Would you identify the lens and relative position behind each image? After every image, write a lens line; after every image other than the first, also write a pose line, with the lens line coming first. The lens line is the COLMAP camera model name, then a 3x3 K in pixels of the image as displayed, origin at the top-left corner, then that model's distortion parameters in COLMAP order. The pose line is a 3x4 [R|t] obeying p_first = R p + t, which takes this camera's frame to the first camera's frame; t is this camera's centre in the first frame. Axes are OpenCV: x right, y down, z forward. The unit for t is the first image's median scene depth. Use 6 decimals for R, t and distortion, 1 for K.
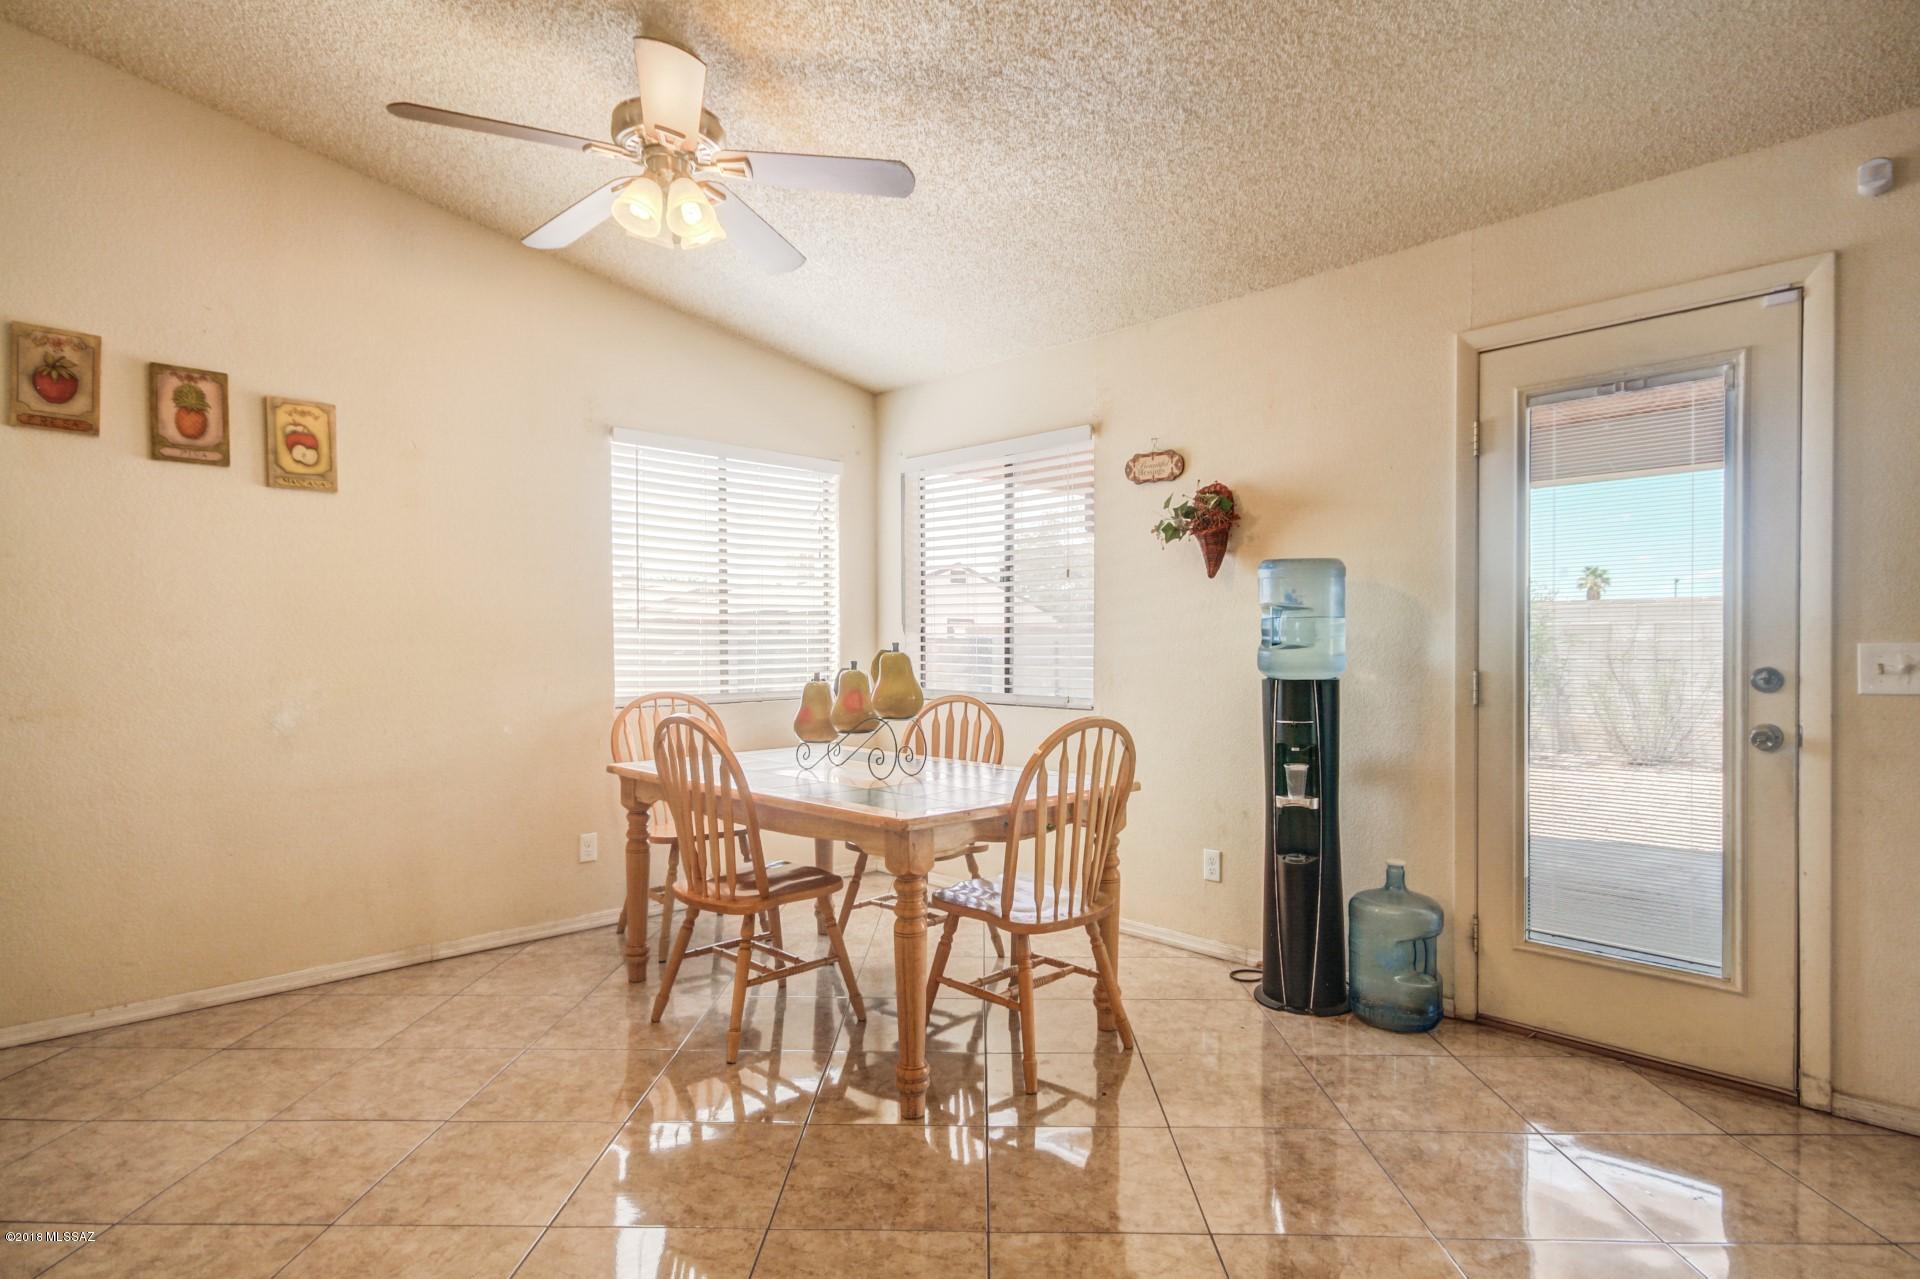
lens RADIAL K [[997.8, 0, 953.9], [0, 997.8, 647.7], [0, 0, 1]] dist [-0.004556, 0.009051]
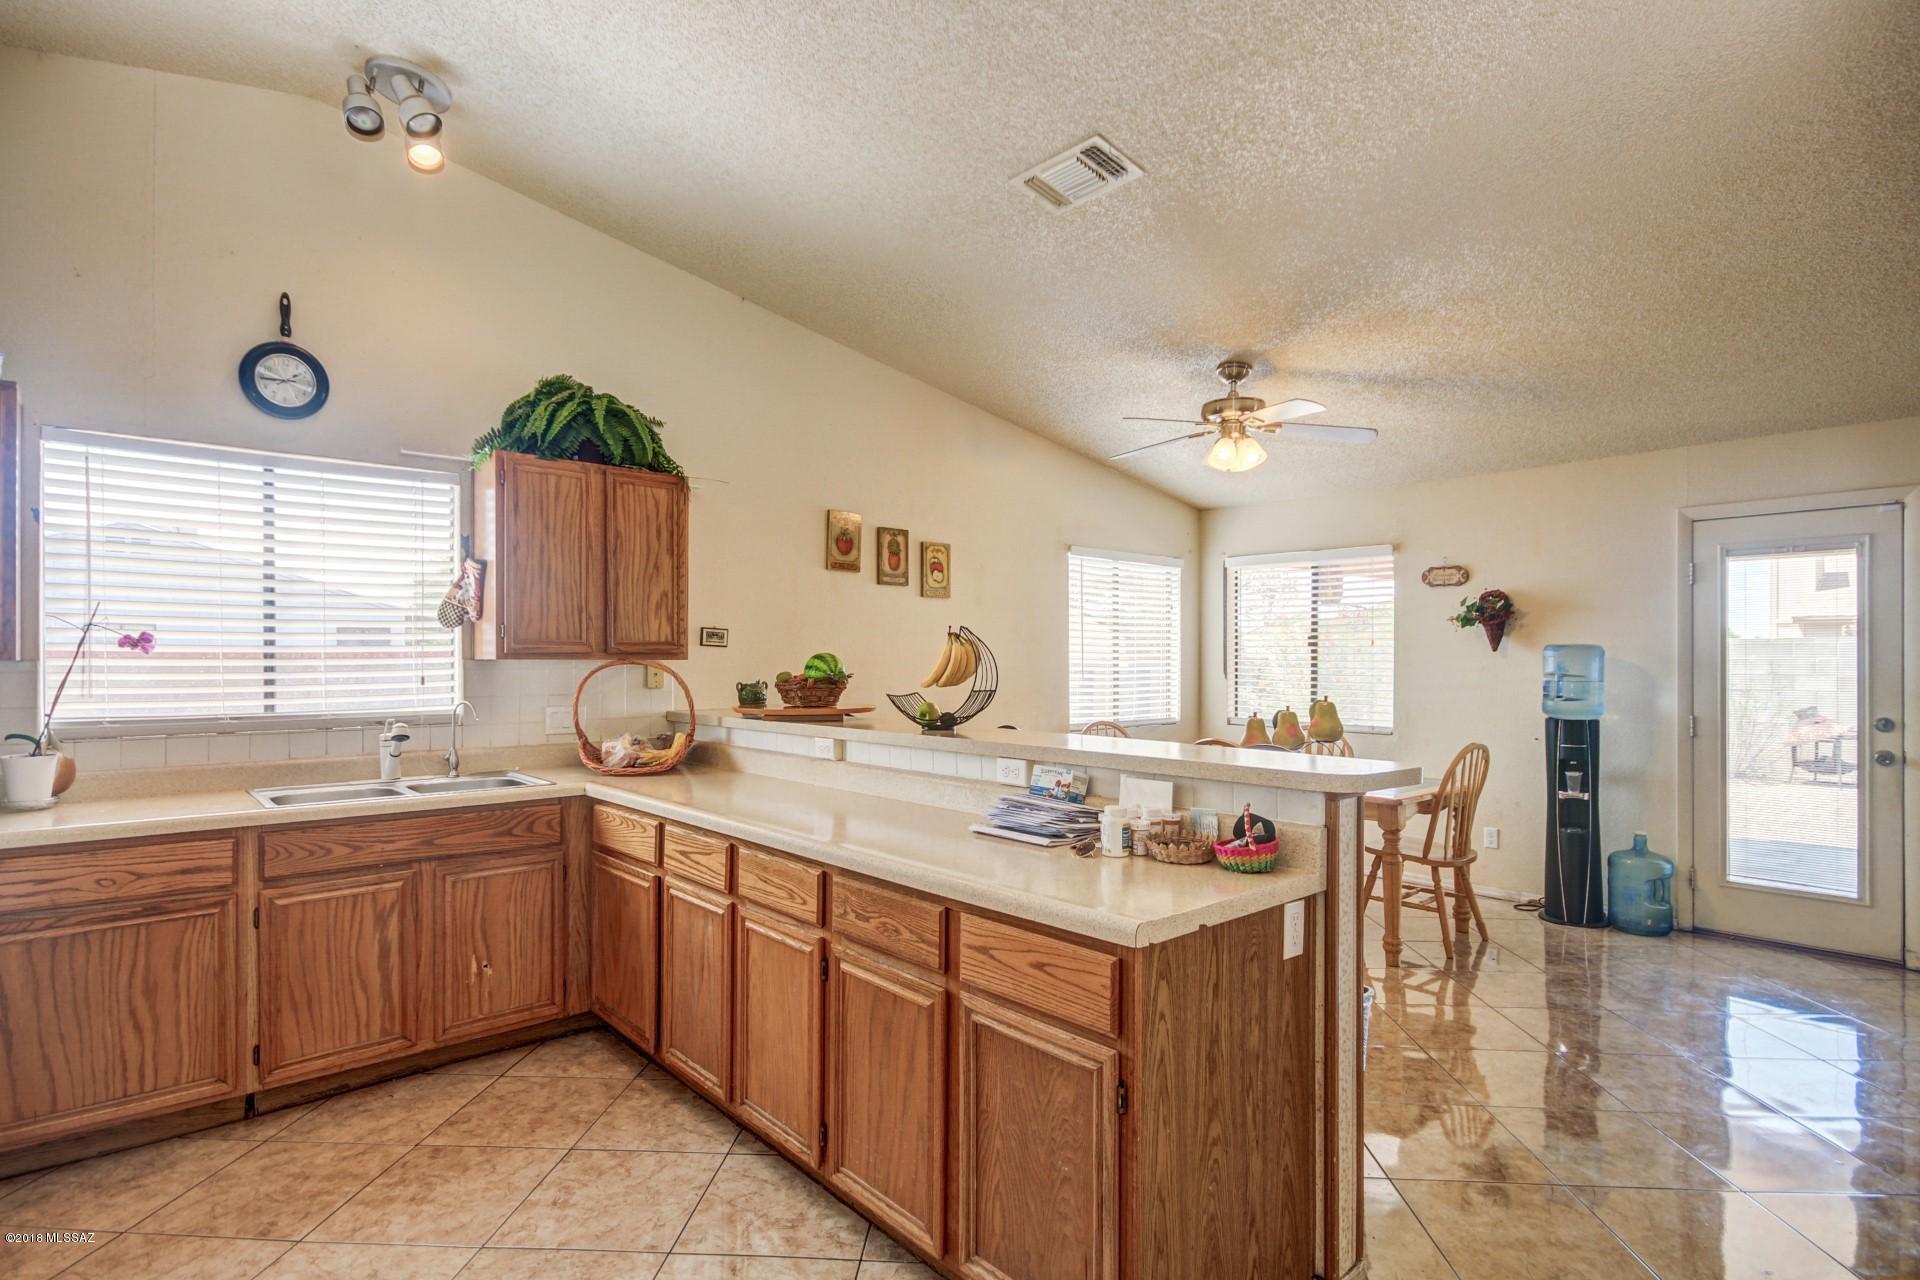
lens RADIAL K [[957.2, 0, 957.8], [0, 957.2, 653.4], [0, 0, 1]] dist [0.000557, -0.000631]
pose [[0.998783, 0.005219, -0.049036, -0.576650], [-0.005986, 0.999862, -0.015519, -0.045569], [0.048948, 0.015793, 0.998676, -0.600432]]
